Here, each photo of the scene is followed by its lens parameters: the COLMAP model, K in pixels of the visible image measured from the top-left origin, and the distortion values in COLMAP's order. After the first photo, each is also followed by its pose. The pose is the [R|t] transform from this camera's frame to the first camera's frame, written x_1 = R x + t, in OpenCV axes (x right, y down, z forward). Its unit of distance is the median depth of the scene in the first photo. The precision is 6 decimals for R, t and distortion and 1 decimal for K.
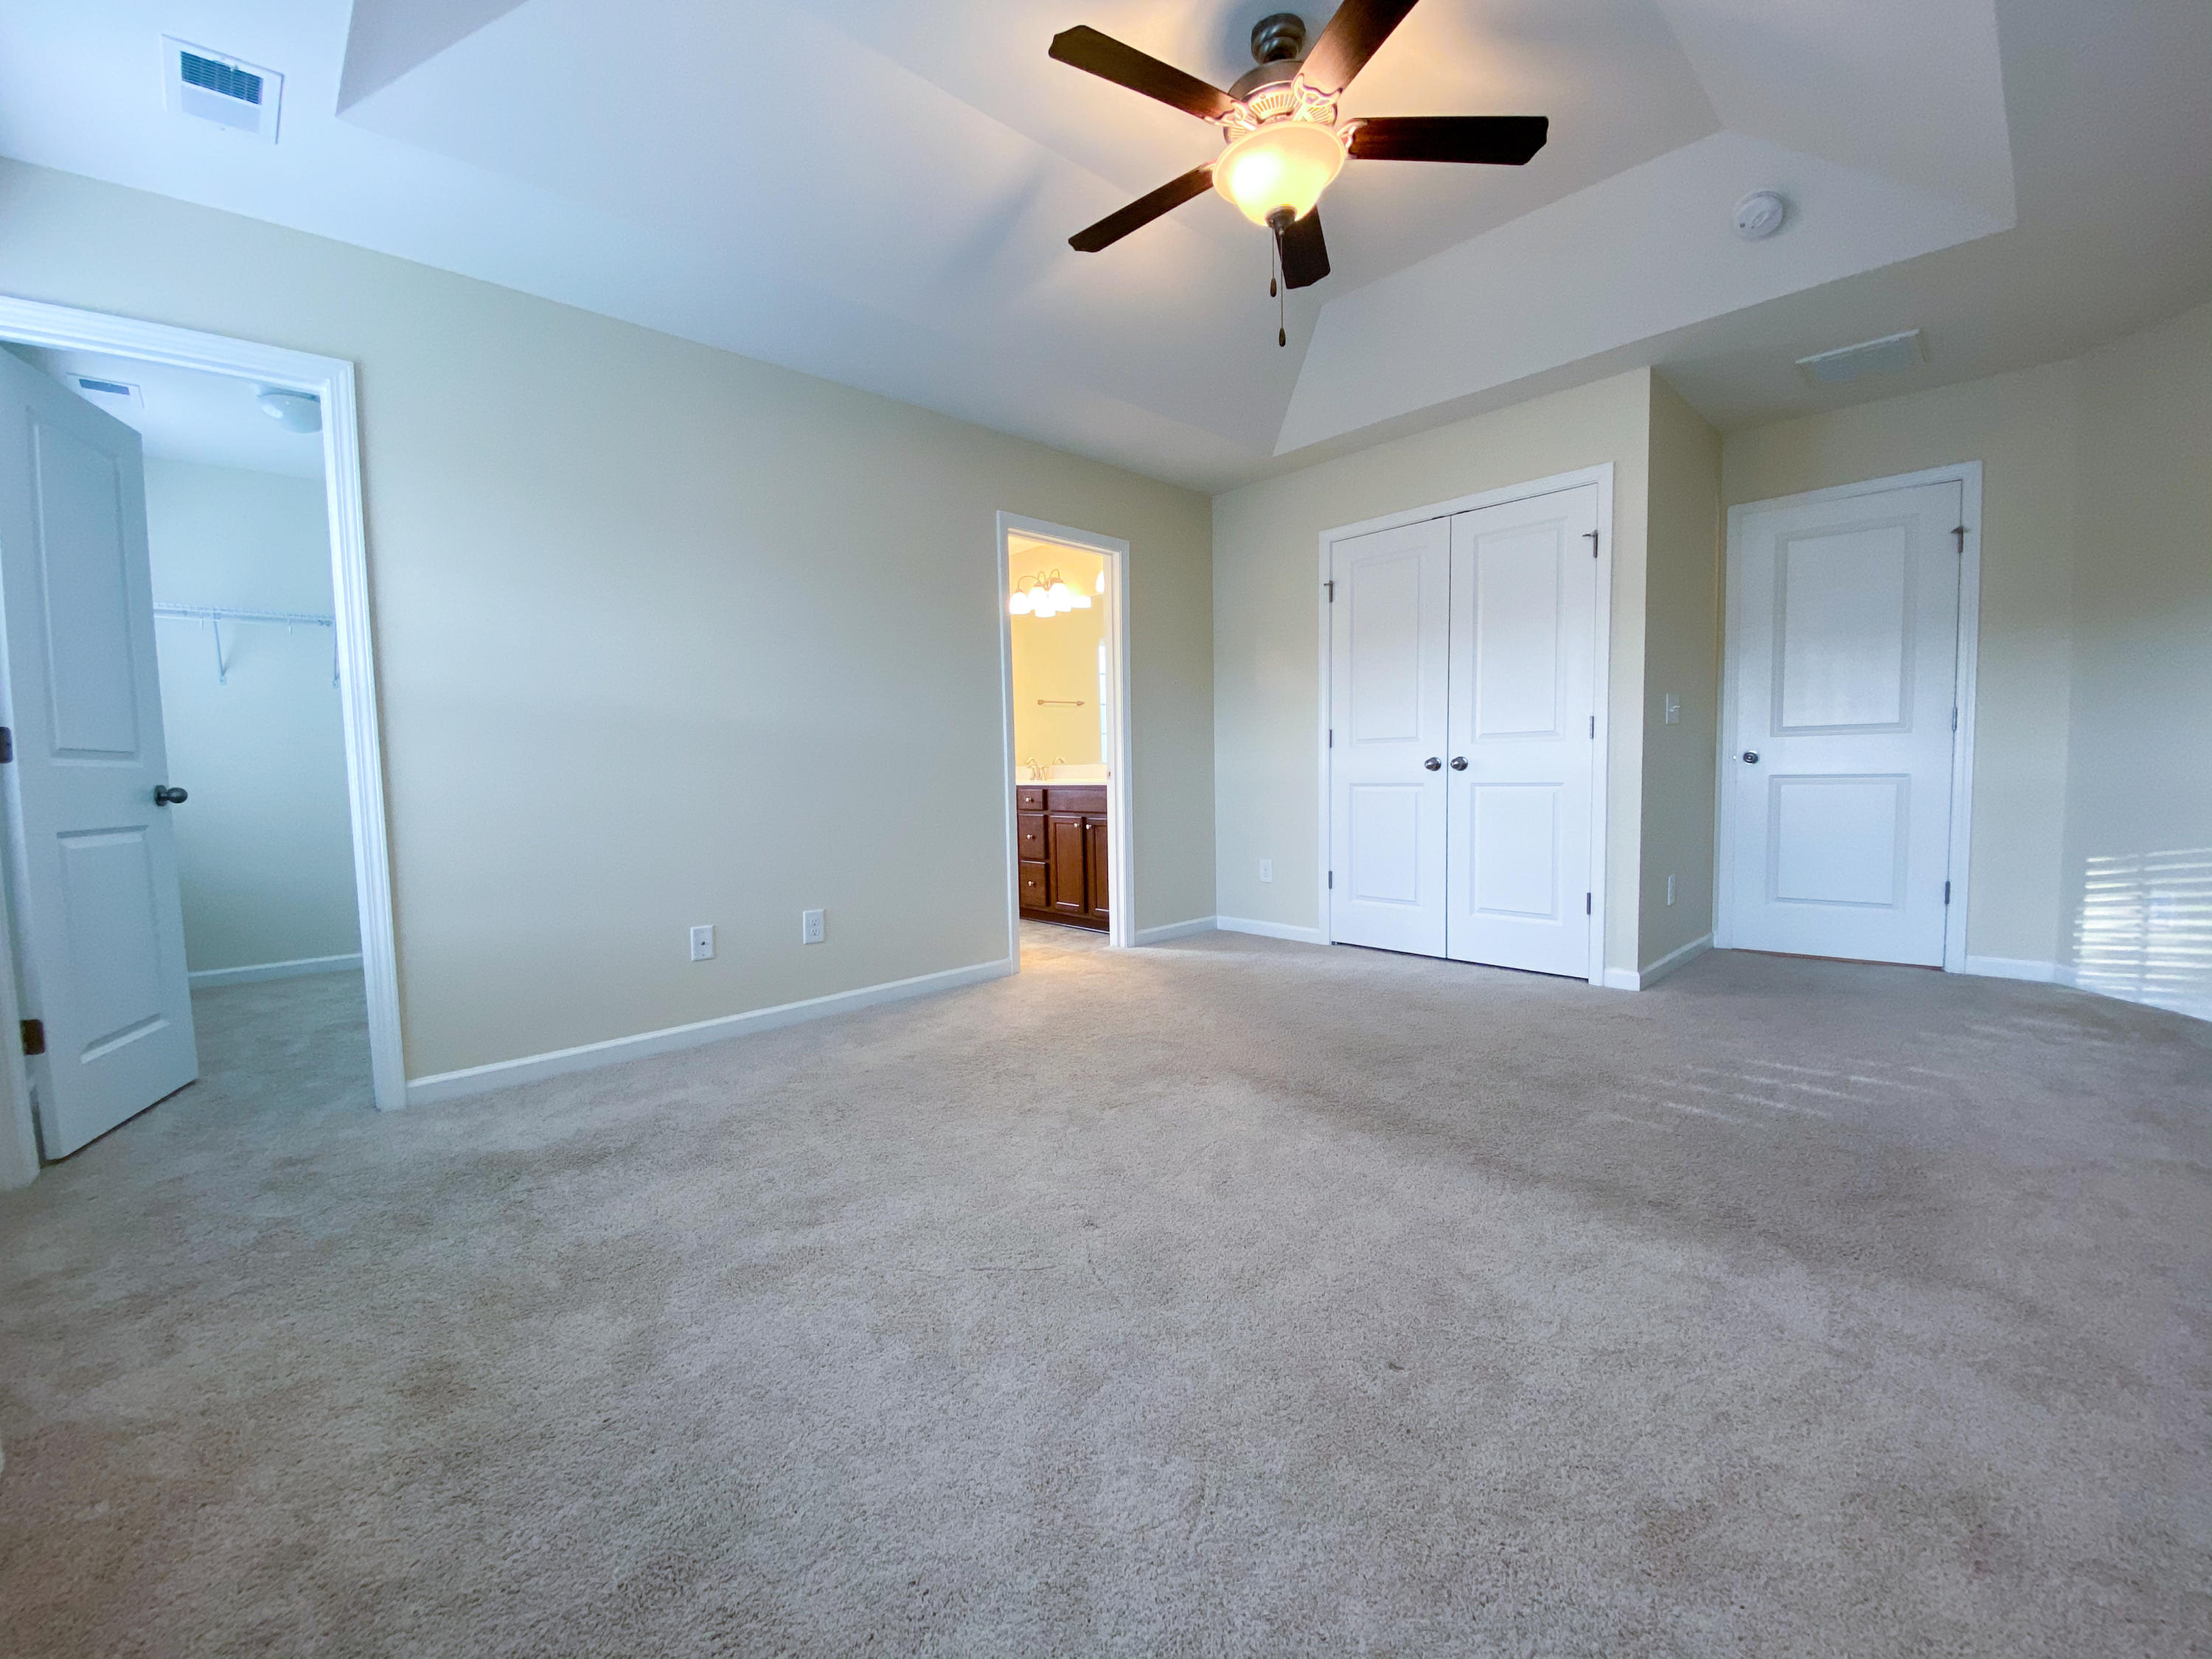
lens RADIAL K [[931.2, 0, 1106.0], [0, 931.2, 829.5], [0, 0, 1]] dist [0.015550, -0.018046]
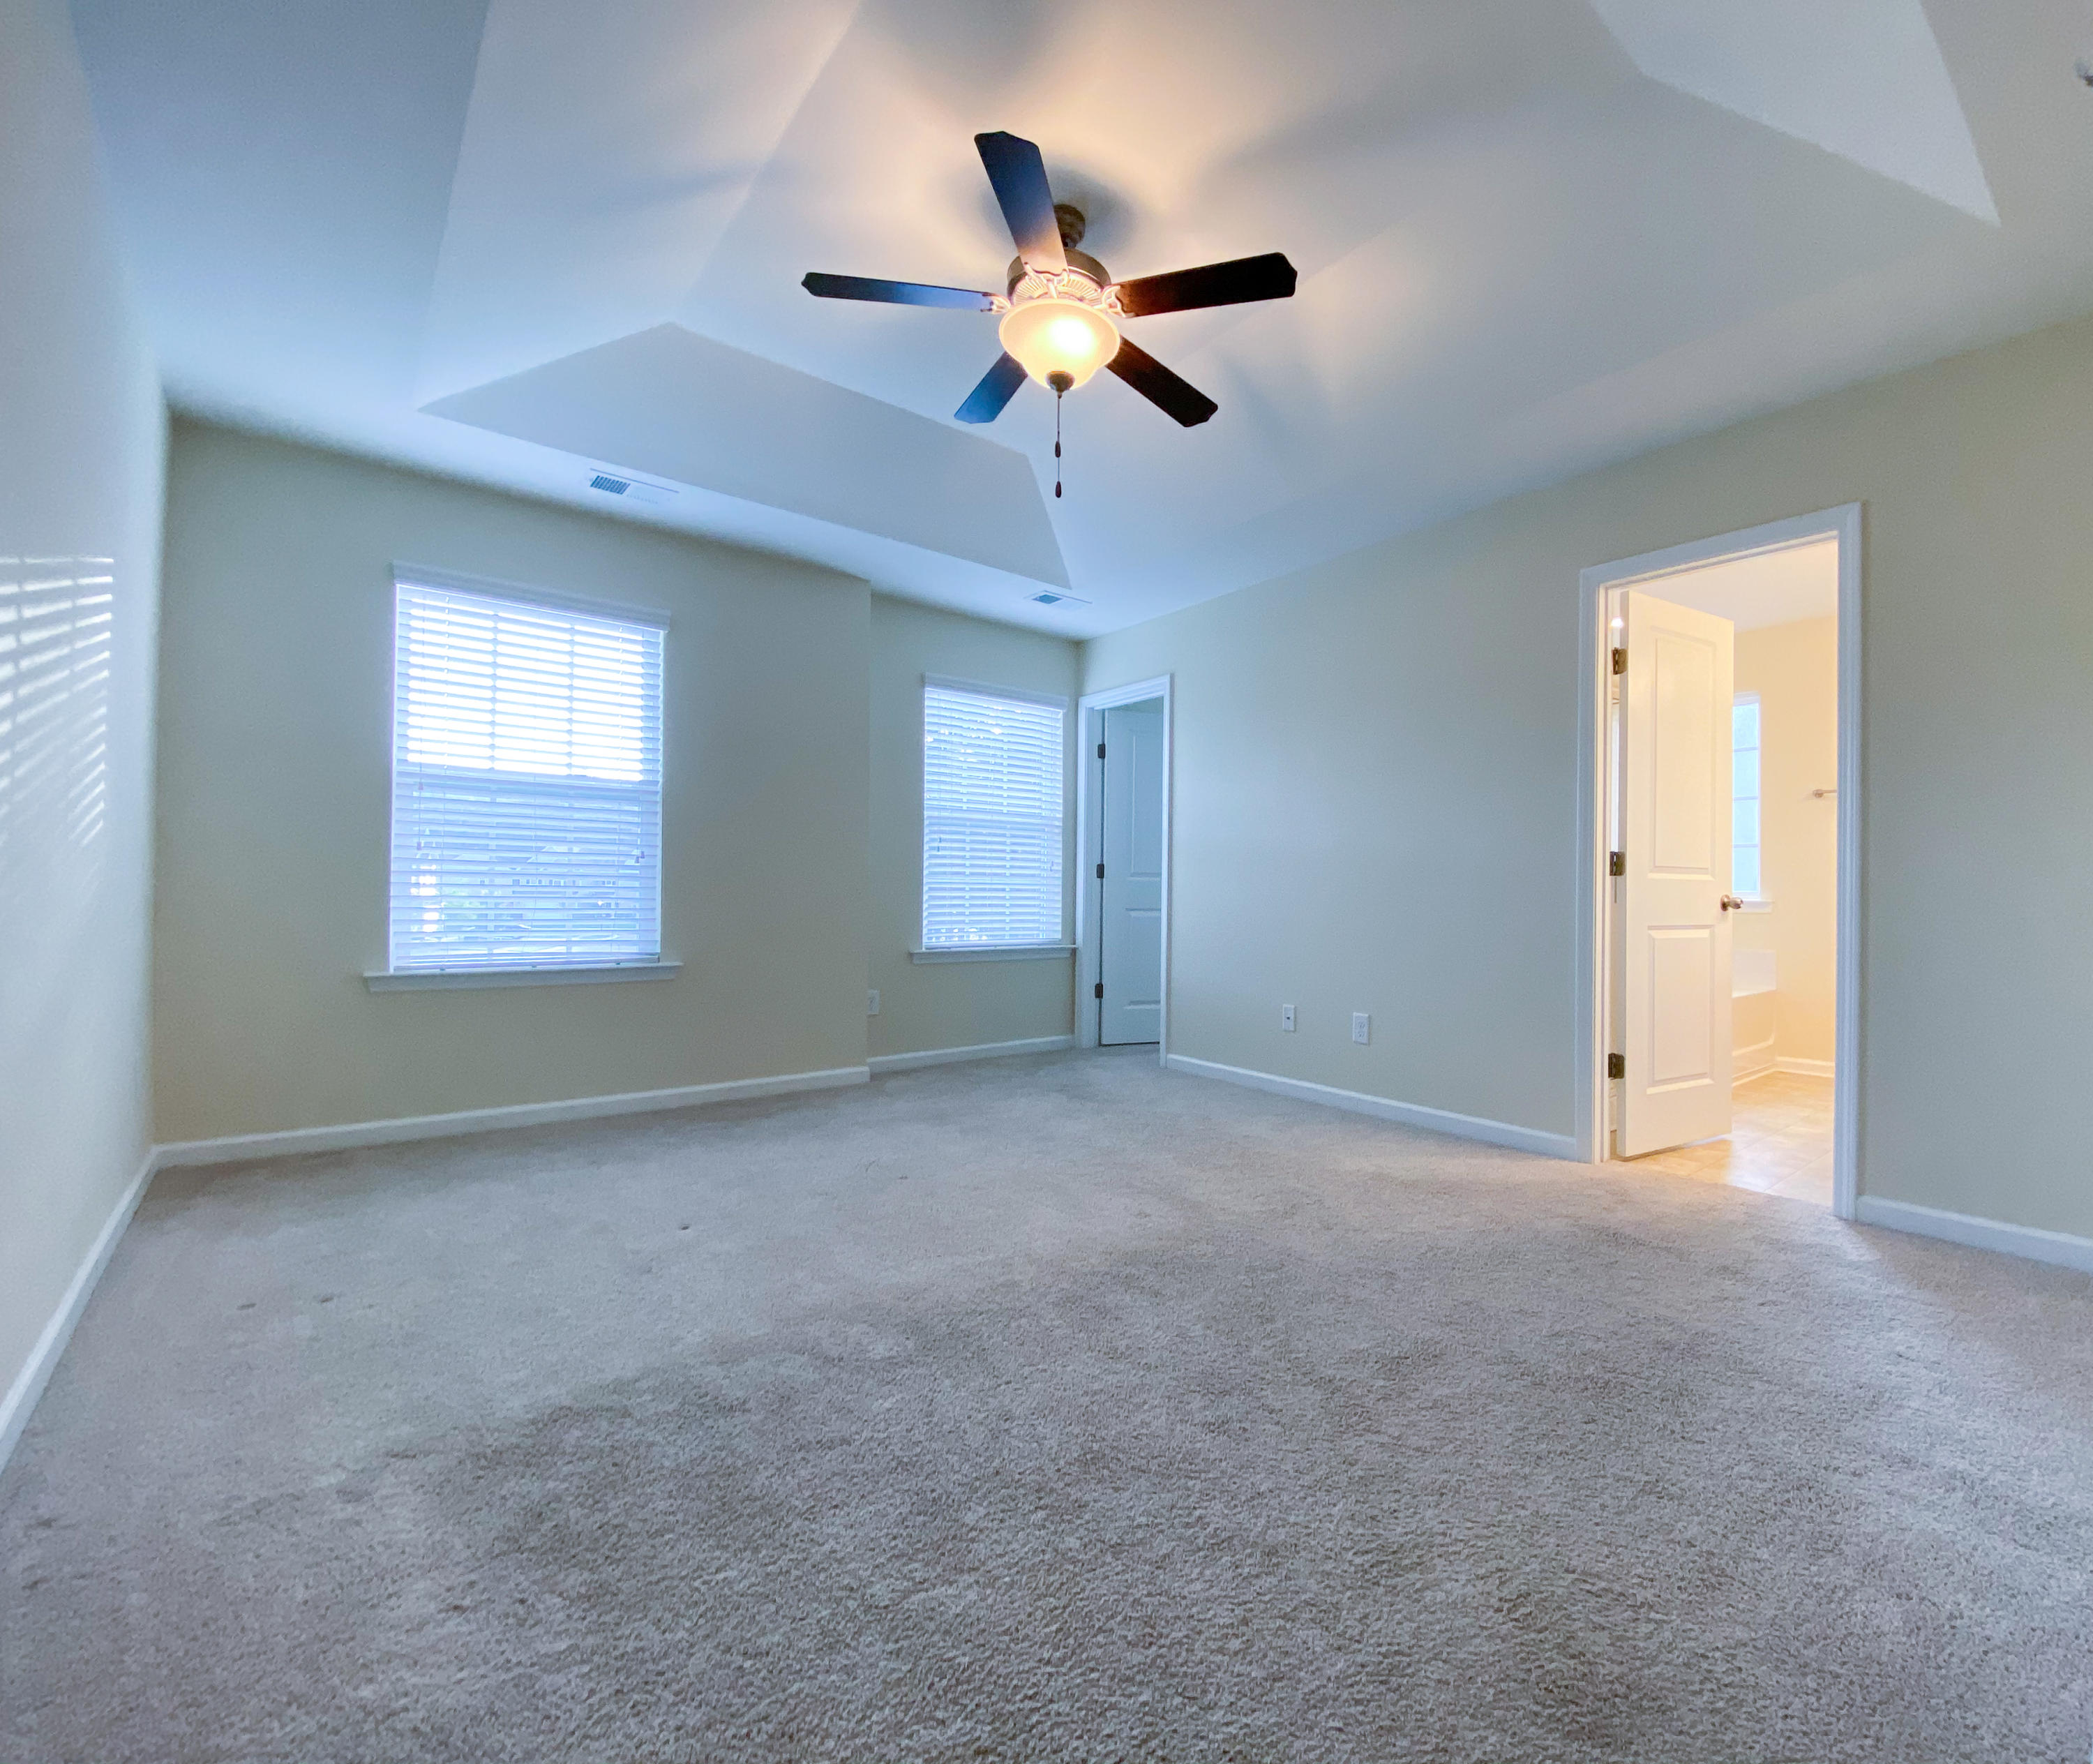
lens RADIAL K [[836.1, 0, 1046.5], [0, 836.1, 882.0], [0, 0, 1]] dist [-0.000250, 0.000006]
pose [[-0.078967, 0.010579, -0.996821, 0.713389], [-0.074097, 0.997115, 0.016452, -0.059061], [0.994120, 0.075160, -0.077955, 0.690309]]
